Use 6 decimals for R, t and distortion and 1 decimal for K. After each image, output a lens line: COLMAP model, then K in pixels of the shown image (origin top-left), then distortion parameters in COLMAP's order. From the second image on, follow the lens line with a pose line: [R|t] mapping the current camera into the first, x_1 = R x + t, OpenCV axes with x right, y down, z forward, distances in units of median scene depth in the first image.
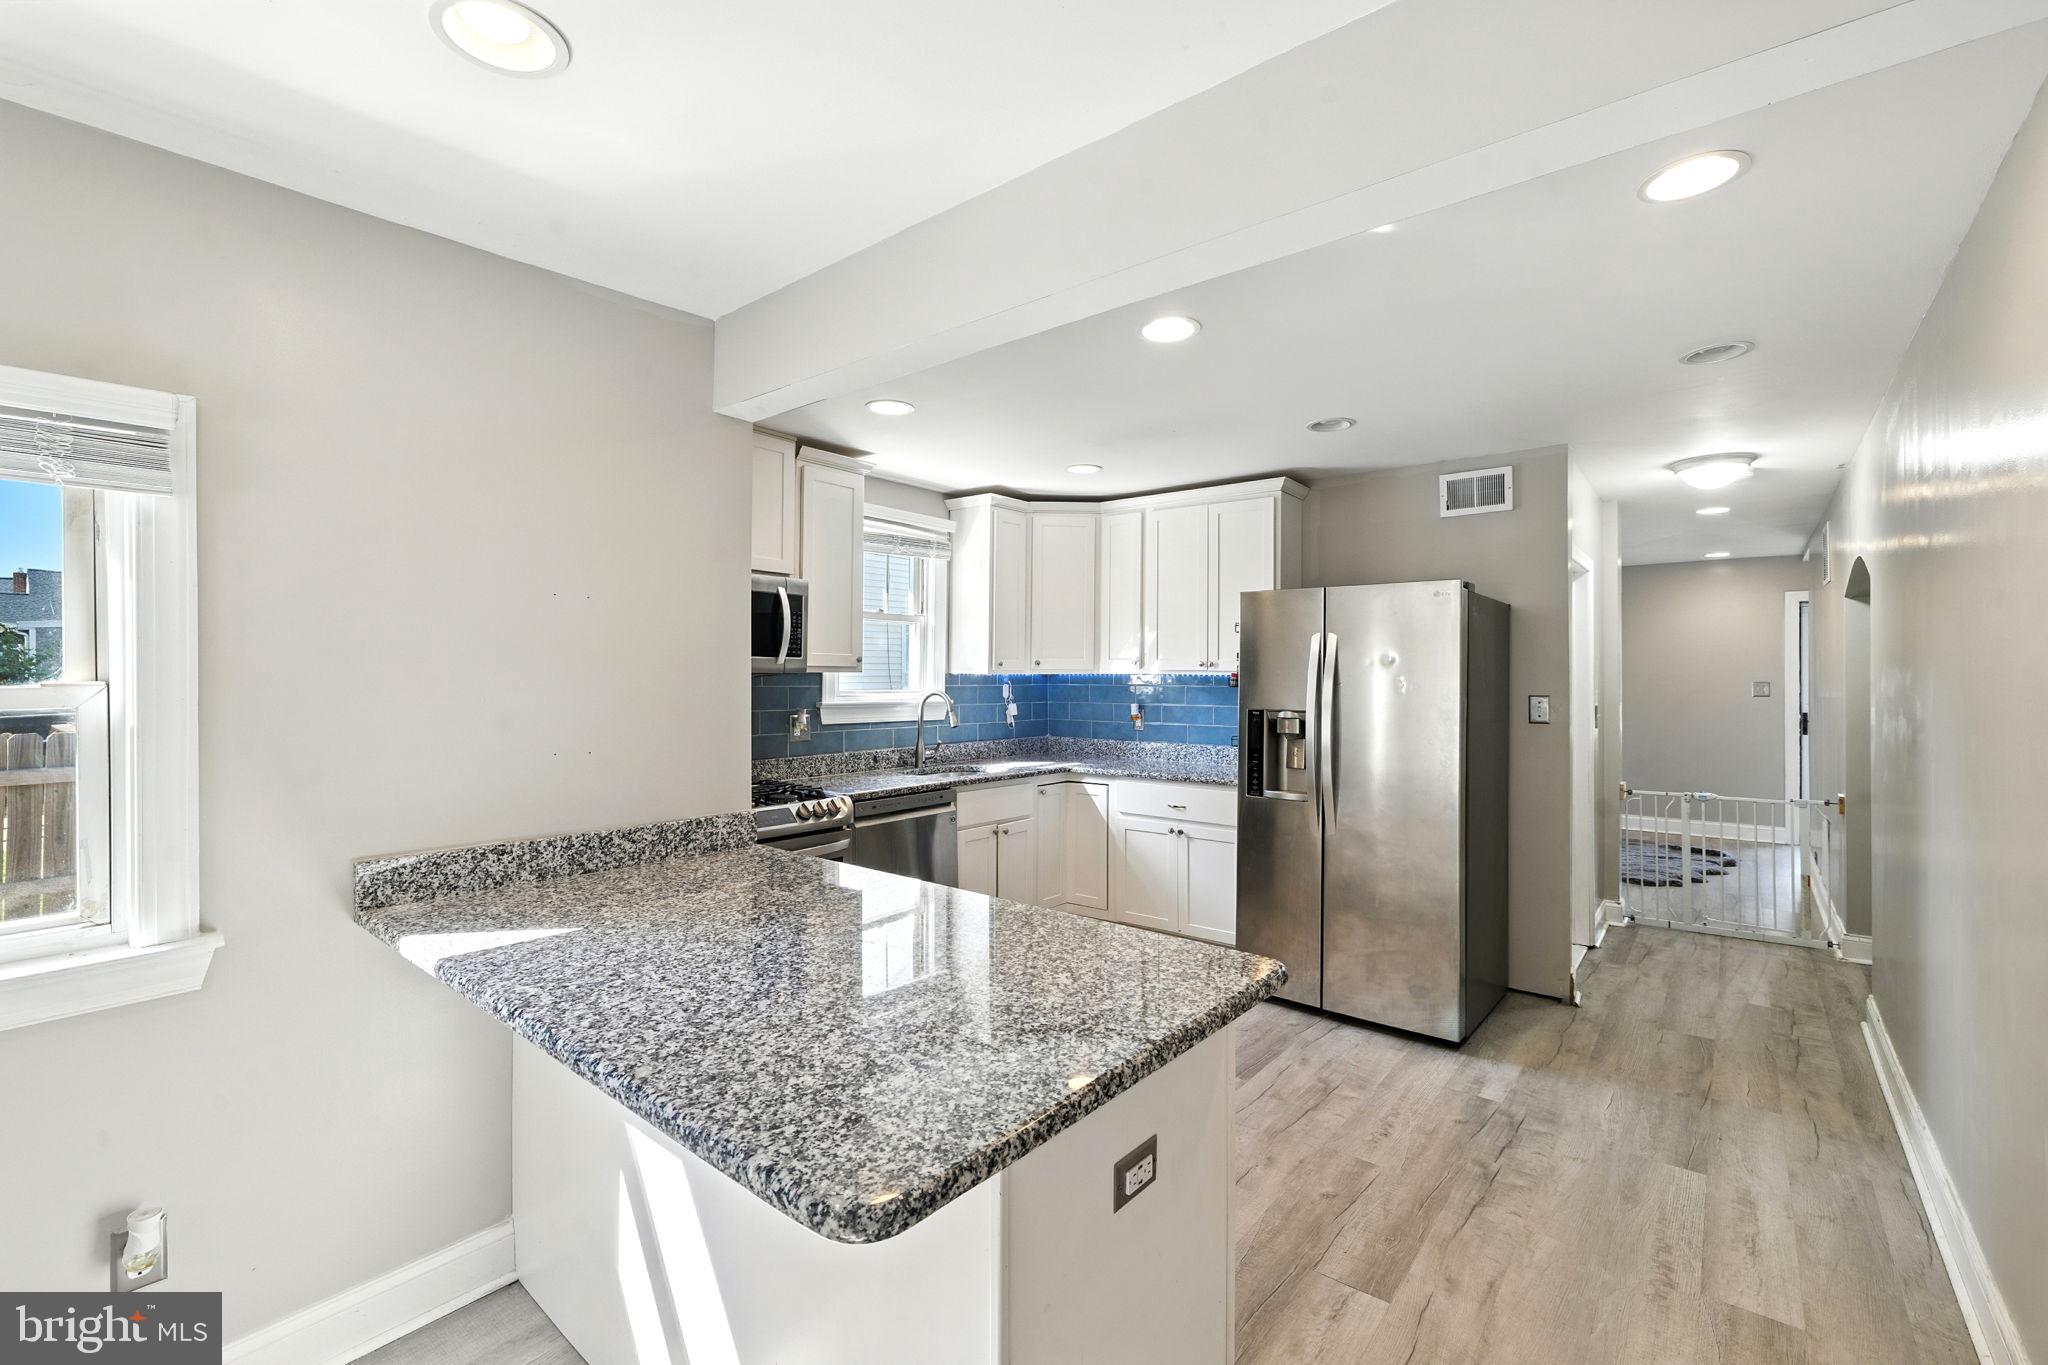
lens RADIAL K [[866.7, 0, 1021.8], [0, 866.7, 676.3], [0, 0, 1]] dist [0.001940, 0.000044]
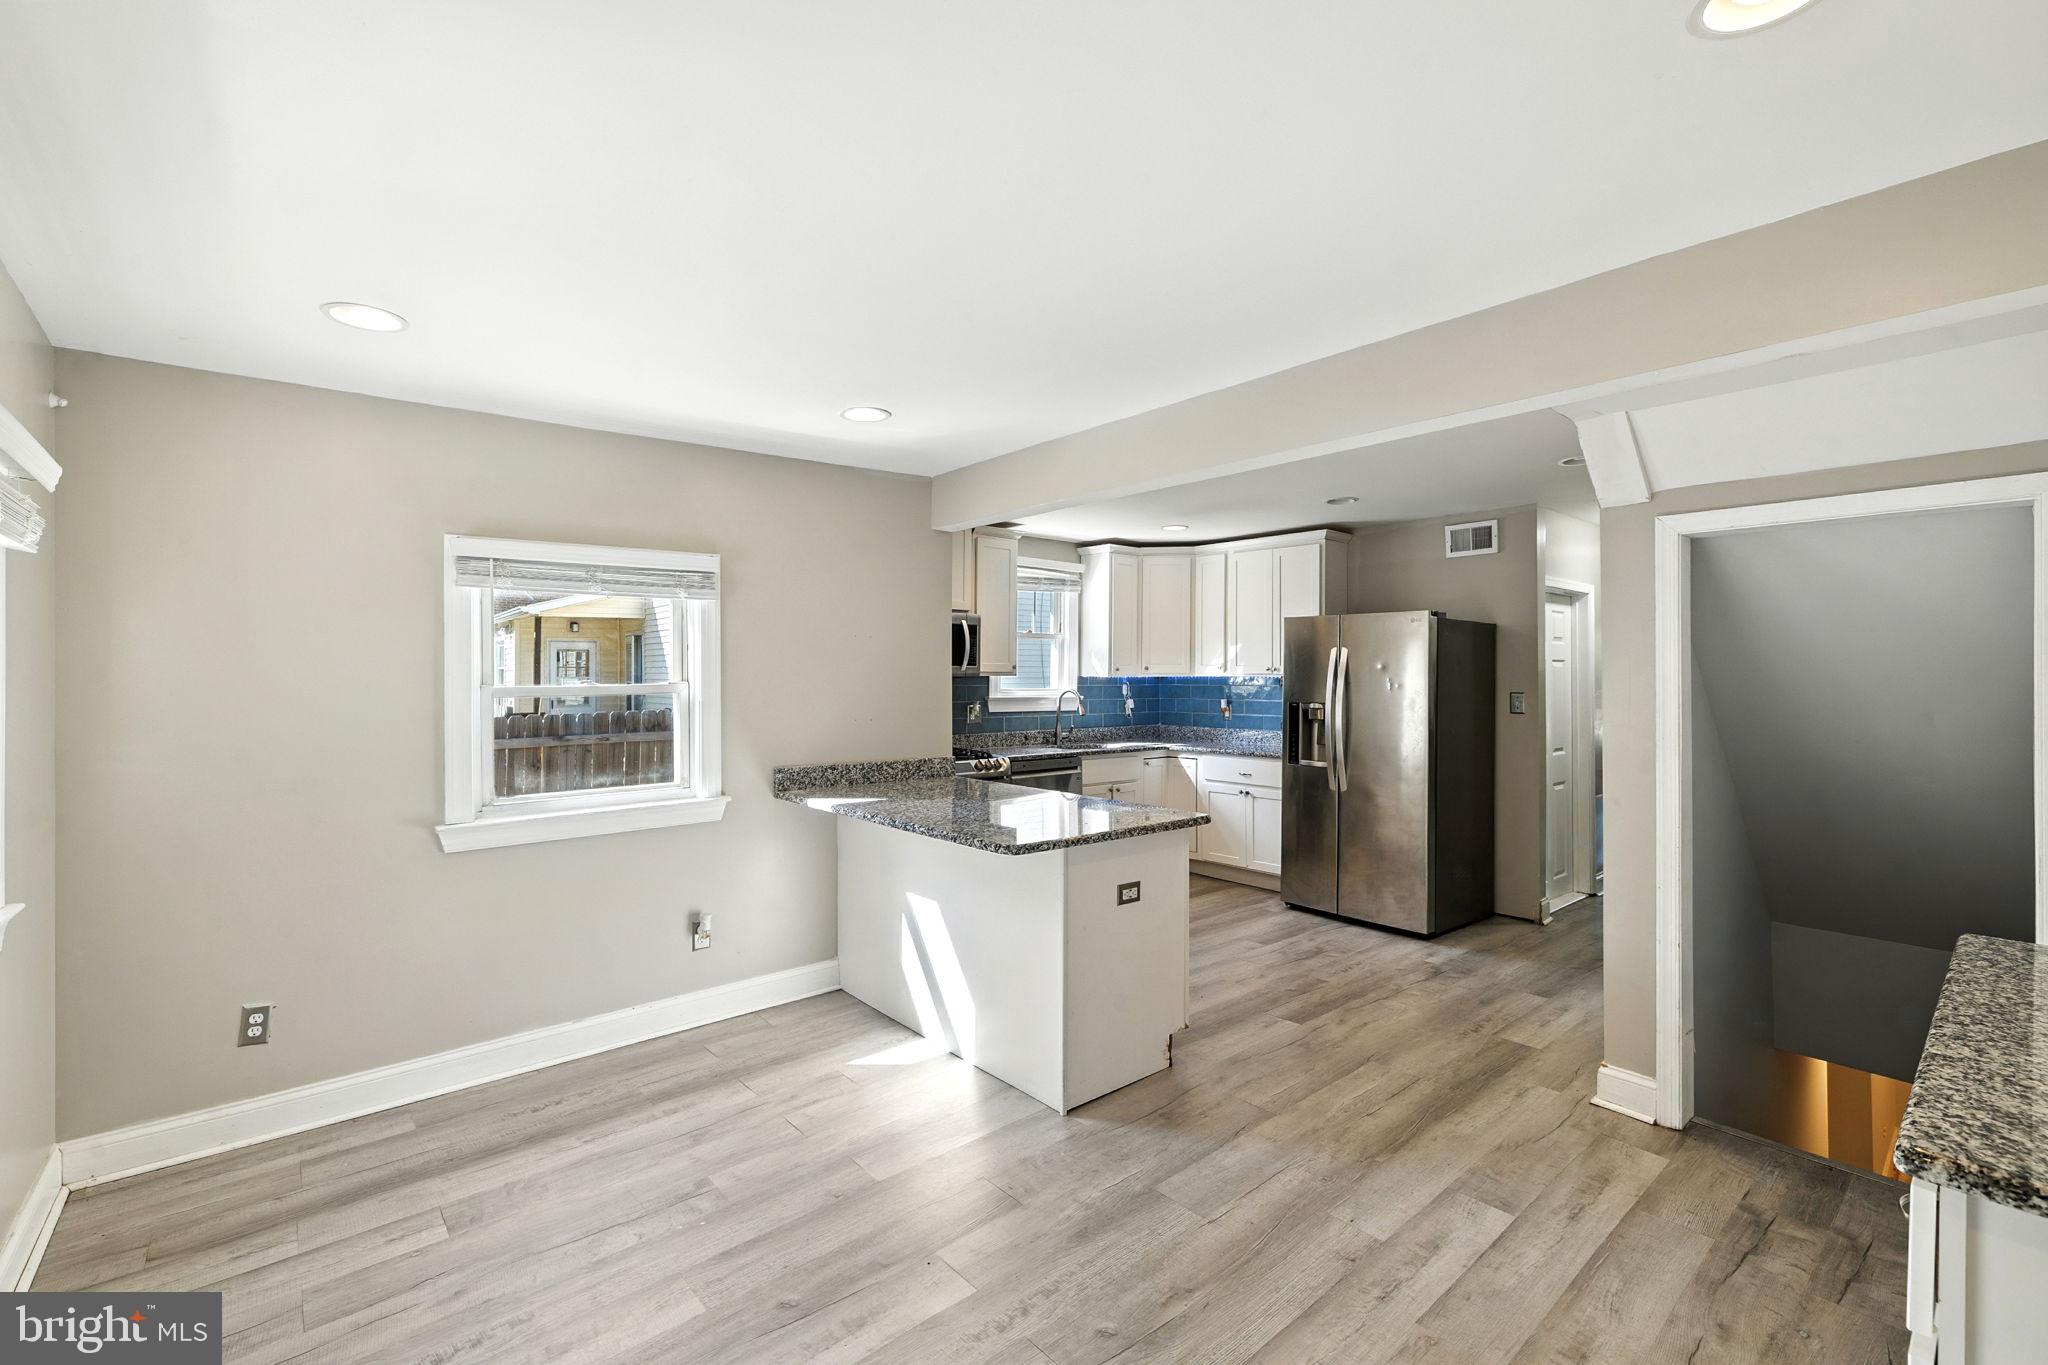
lens RADIAL K [[866.7, 0, 1021.8], [0, 866.7, 676.3], [0, 0, 1]] dist [0.001940, 0.000044]
pose [[0.983729, -0.001847, -0.179651, 0.088898], [0.001443, 0.999996, -0.002380, -0.000354], [0.179654, 0.002082, 0.983728, -0.443718]]
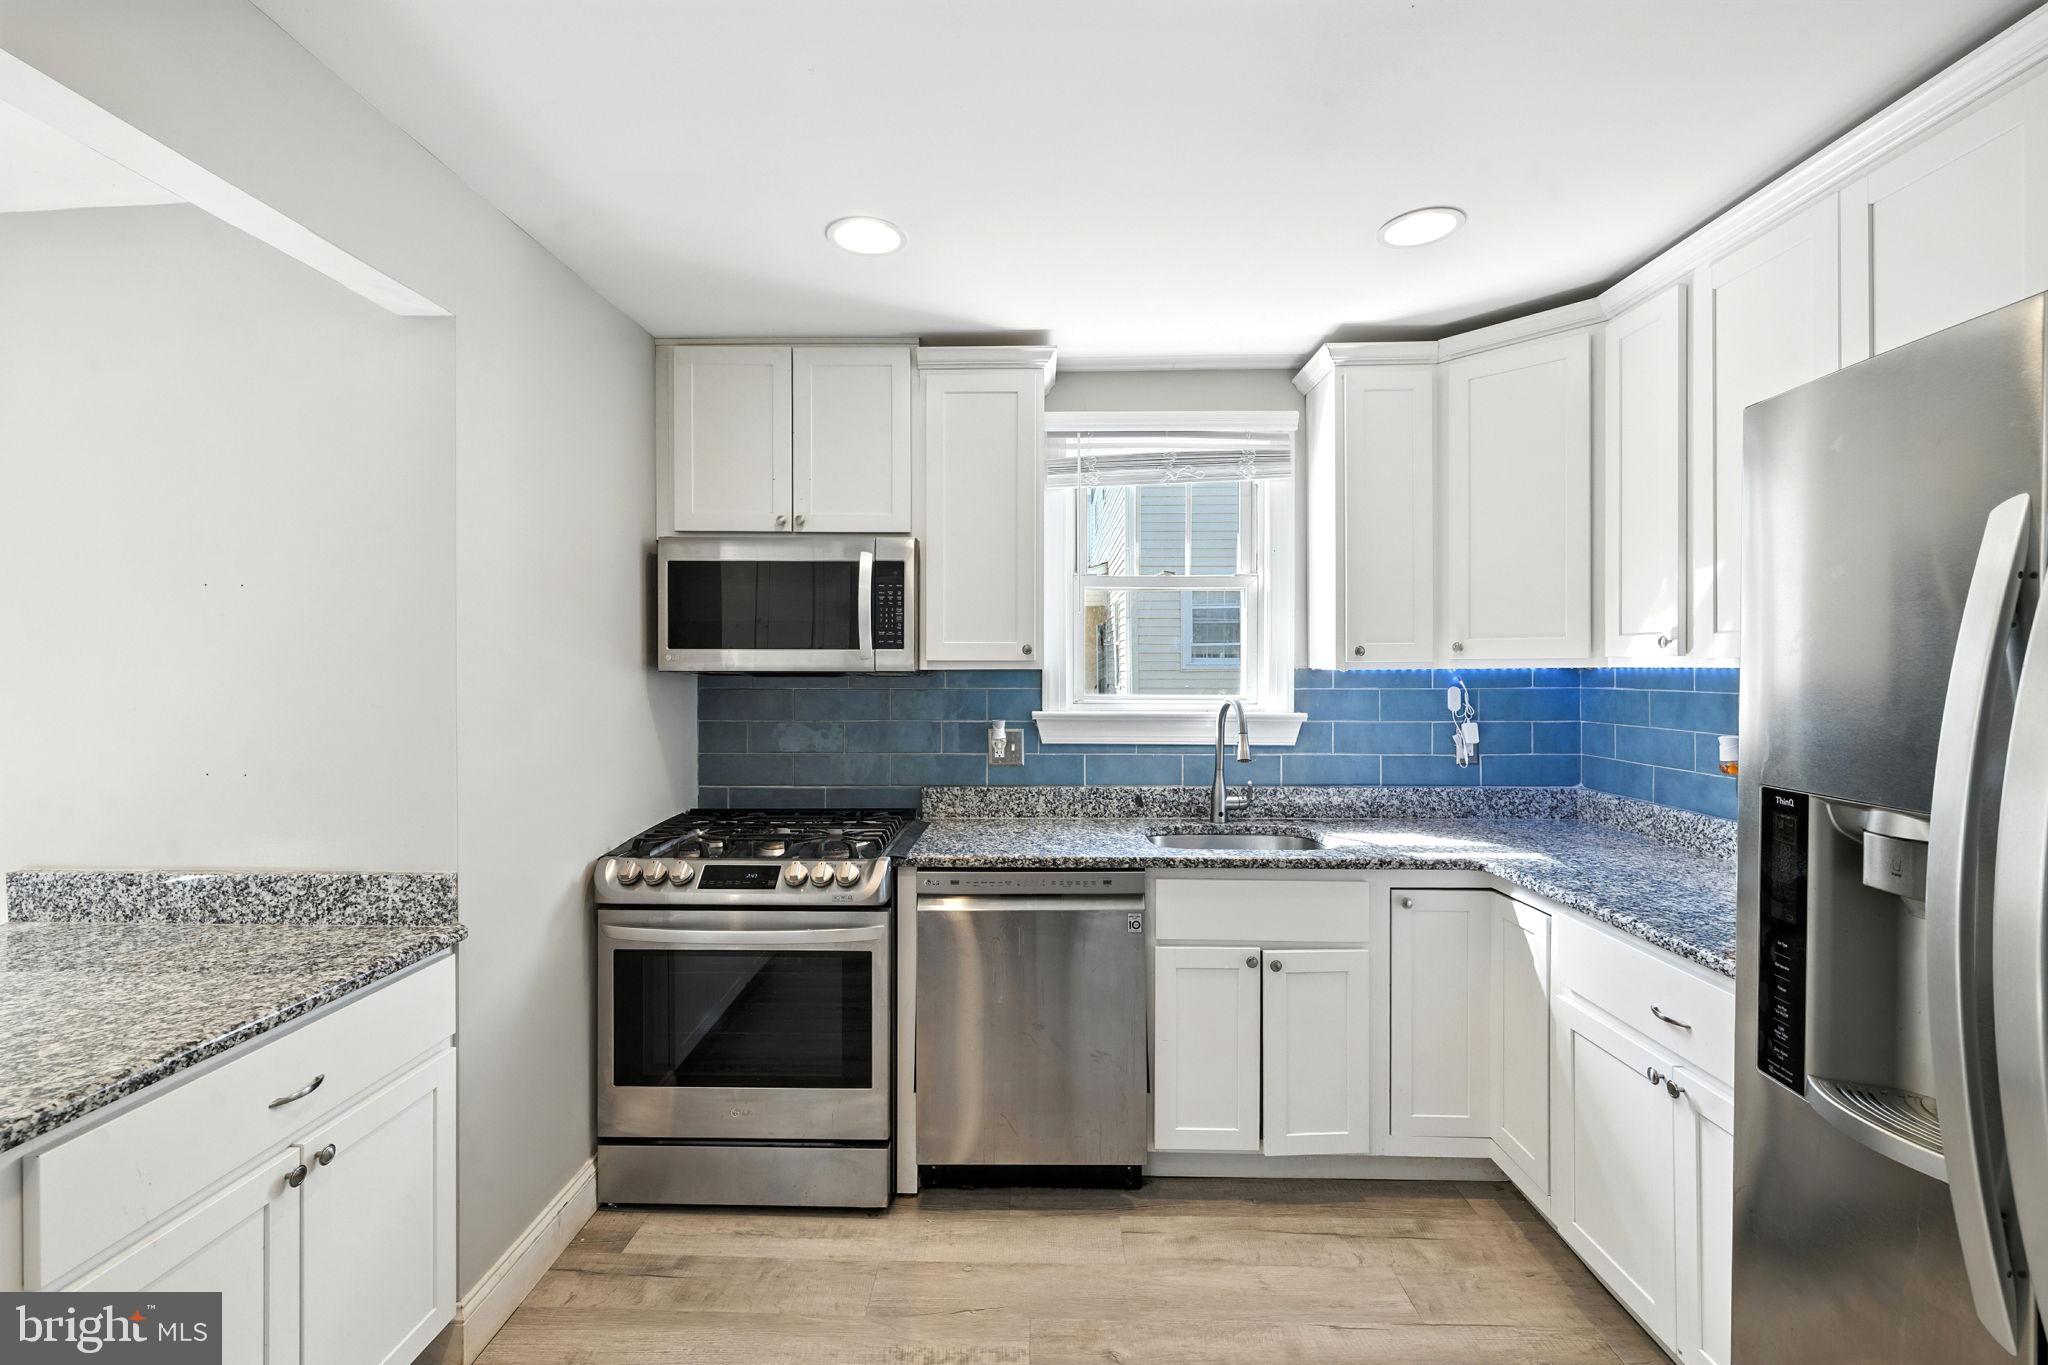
lens RADIAL K [[864.4, 0, 1021.3], [0, 864.4, 671.6], [0, 0, 1]] dist [-0.000056, -0.000325]
pose [[0.618107, -0.003874, -0.786084, 0.337156], [0.005510, 0.999985, -0.000596, -0.002490], [0.786075, -0.003963, 0.618119, 0.611060]]
